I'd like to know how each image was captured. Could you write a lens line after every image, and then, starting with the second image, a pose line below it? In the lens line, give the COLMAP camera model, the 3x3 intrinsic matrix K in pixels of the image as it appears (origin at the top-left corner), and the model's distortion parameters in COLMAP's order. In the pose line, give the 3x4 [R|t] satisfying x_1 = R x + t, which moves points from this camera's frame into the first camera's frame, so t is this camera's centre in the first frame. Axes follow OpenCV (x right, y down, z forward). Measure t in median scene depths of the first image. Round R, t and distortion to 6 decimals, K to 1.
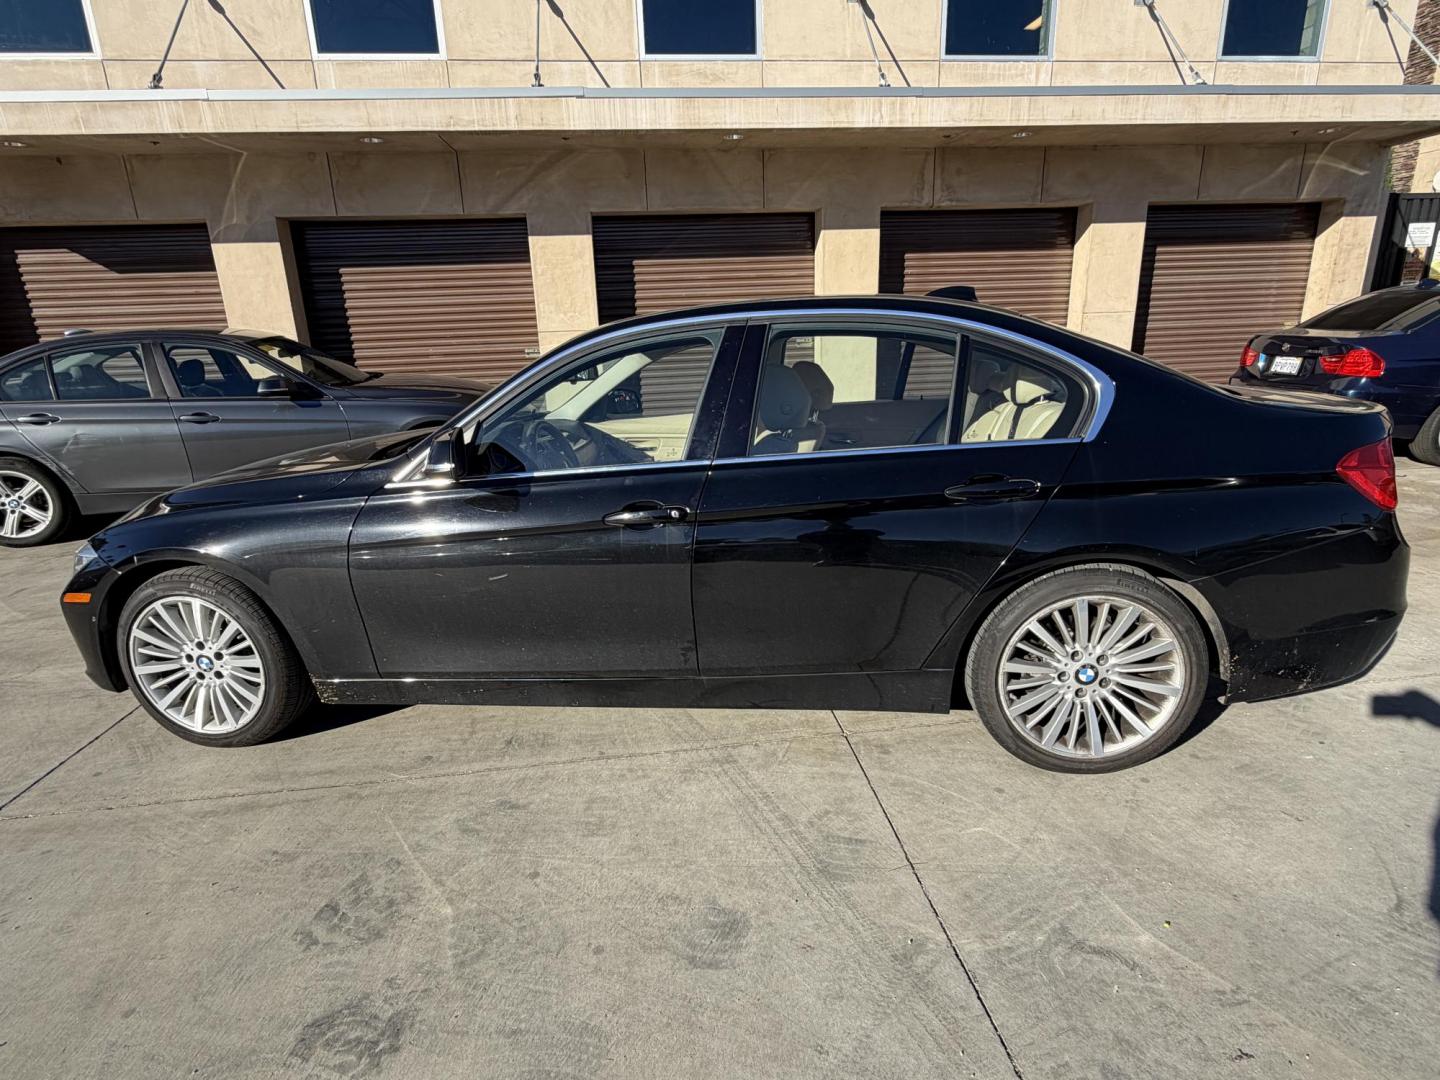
lens RADIAL K [[737.1, 0, 718.5], [0, 737.1, 540.6], [0, 0, 1]] dist [0.001345, -0.001073]
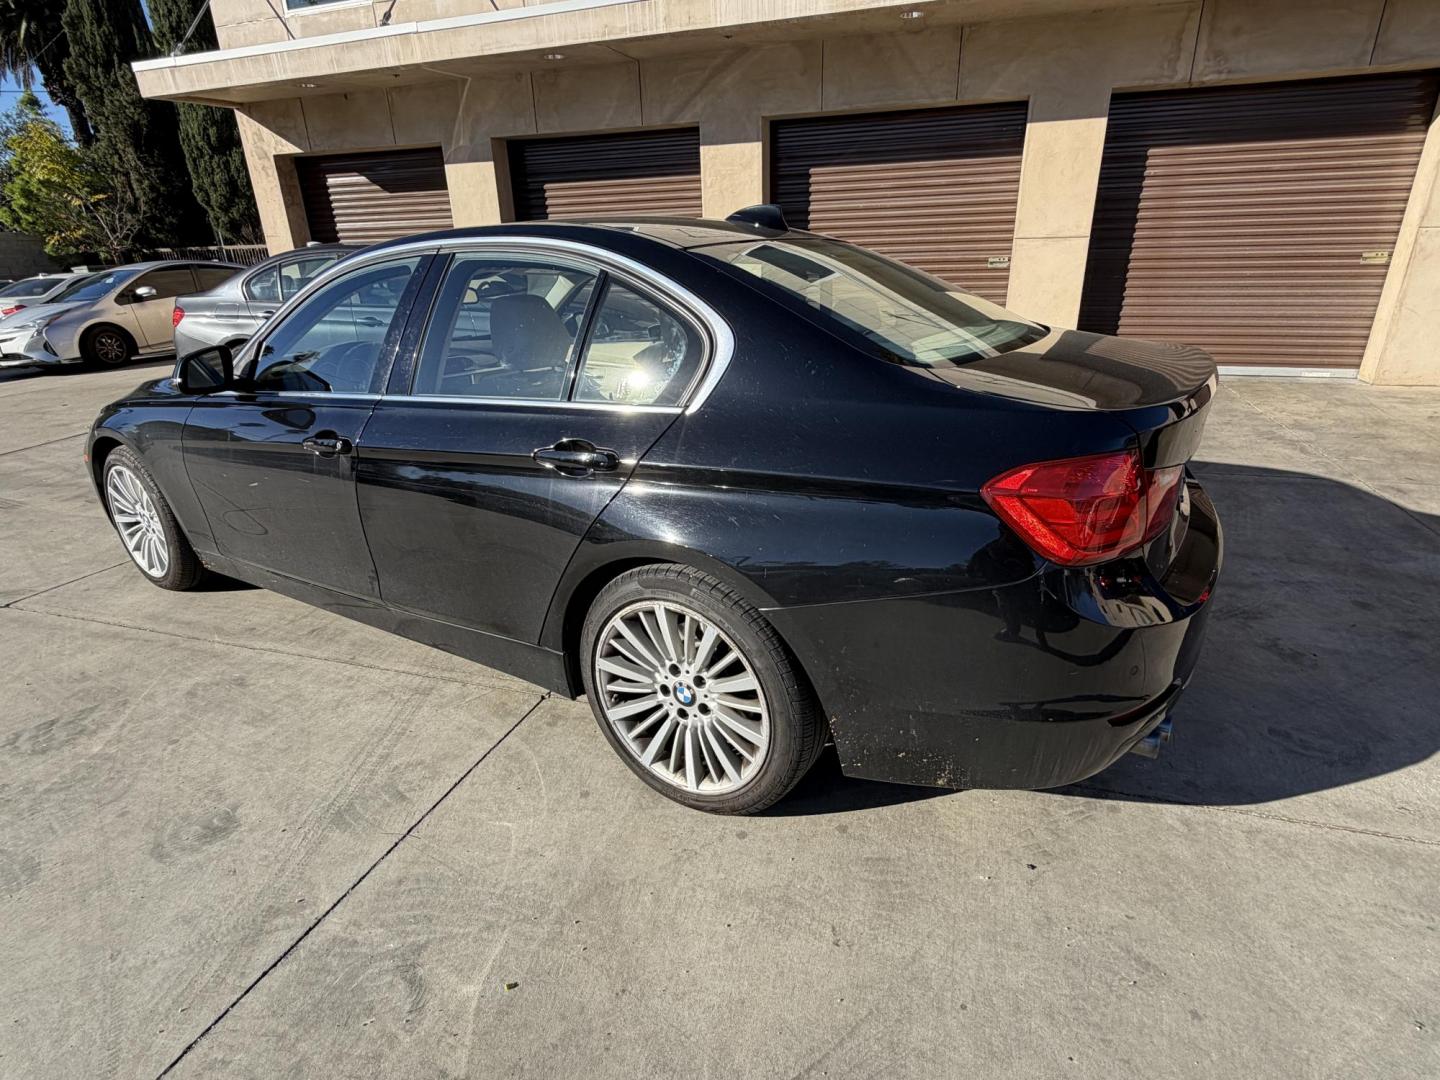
lens RADIAL K [[737.1, 0, 720.4], [0, 737.1, 541.4], [0, 0, 1]] dist [0.001345, -0.001073]
pose [[0.909735, 0.163051, -0.381833, 0.235071], [-0.120665, 0.983796, 0.132613, -0.029508], [0.397269, -0.074569, 0.914668, 0.076101]]
